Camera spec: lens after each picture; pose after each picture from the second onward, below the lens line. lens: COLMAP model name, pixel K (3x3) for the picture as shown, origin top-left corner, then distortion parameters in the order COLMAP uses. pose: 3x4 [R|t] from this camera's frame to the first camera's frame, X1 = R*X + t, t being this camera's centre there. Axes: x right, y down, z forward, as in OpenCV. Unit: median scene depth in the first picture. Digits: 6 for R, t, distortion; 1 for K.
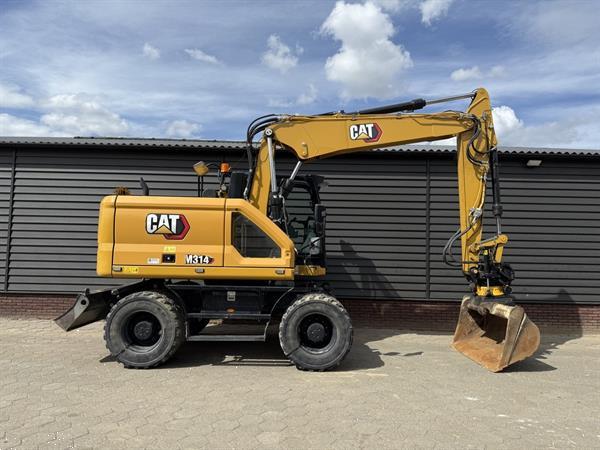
lens RADIAL K [[429.9, 0, 304.6], [0, 429.9, 224.2], [0, 0, 1]] dist [0.080984, -0.090416]
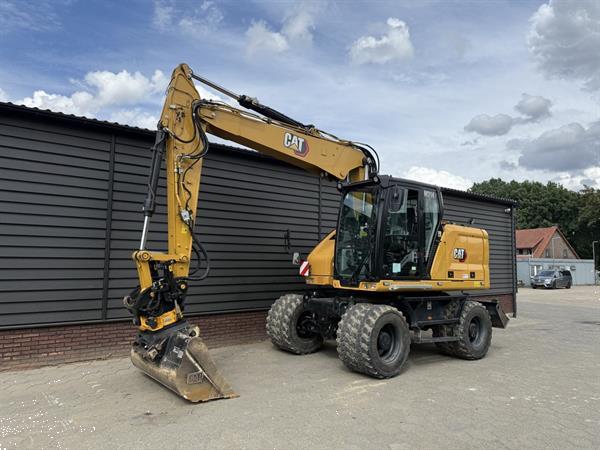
lens RADIAL K [[429.9, 0, 295.5], [0, 429.9, 224.1], [0, 0, 1]] dist [0.080984, -0.090416]
pose [[0.803846, 0.041851, 0.593363, -1.176973], [-0.035568, 0.999119, -0.022285, -0.014396], [-0.593773, -0.003190, 0.804626, 0.267328]]
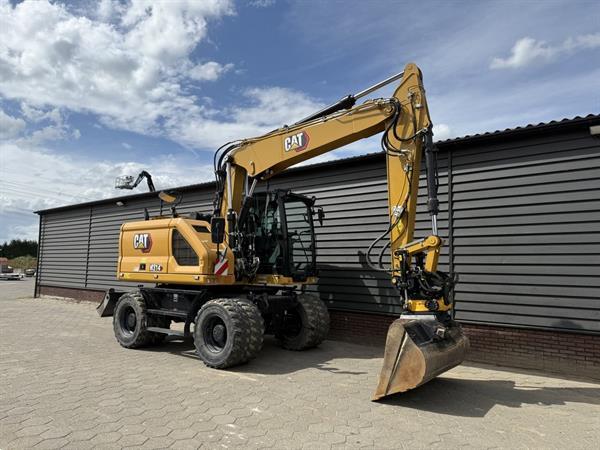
lens RADIAL K [[429.9, 0, 296.1], [0, 429.9, 221.5], [0, 0, 1]] dist [0.080984, -0.090416]
pose [[0.769098, -0.075863, -0.634613, 0.901190], [0.040360, 0.996714, -0.070237, 0.051651], [0.637856, 0.028406, 0.769632, 0.265153]]
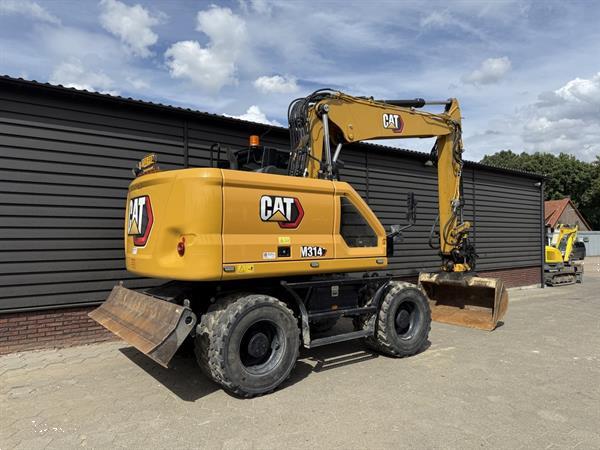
lens RADIAL K [[429.9, 0, 318.0], [0, 429.9, 231.3], [0, 0, 1]] dist [0.080984, -0.090416]
pose [[0.795140, -0.013332, 0.606279, -0.742512], [-0.018375, 0.998770, 0.046062, 0.002653], [-0.606147, -0.047766, 0.793917, 0.323587]]
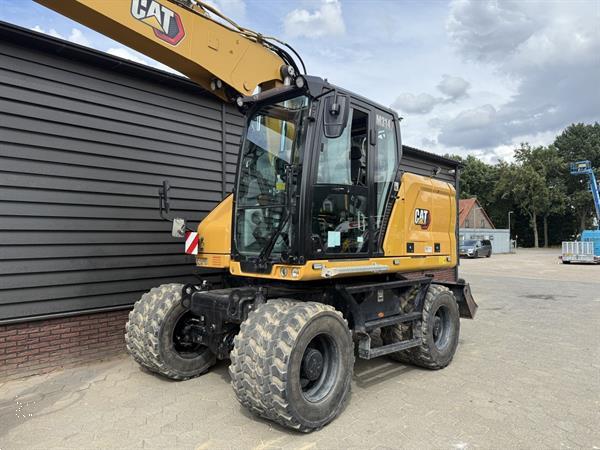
lens RADIAL K [[429.9, 0, 304.3], [0, 429.9, 227.7], [0, 0, 1]] dist [0.080984, -0.090416]
pose [[0.686531, -0.006765, 0.727069, -0.820101], [-0.033014, 0.998635, 0.040465, 0.020621], [-0.726351, -0.051784, 0.685371, 0.583364]]
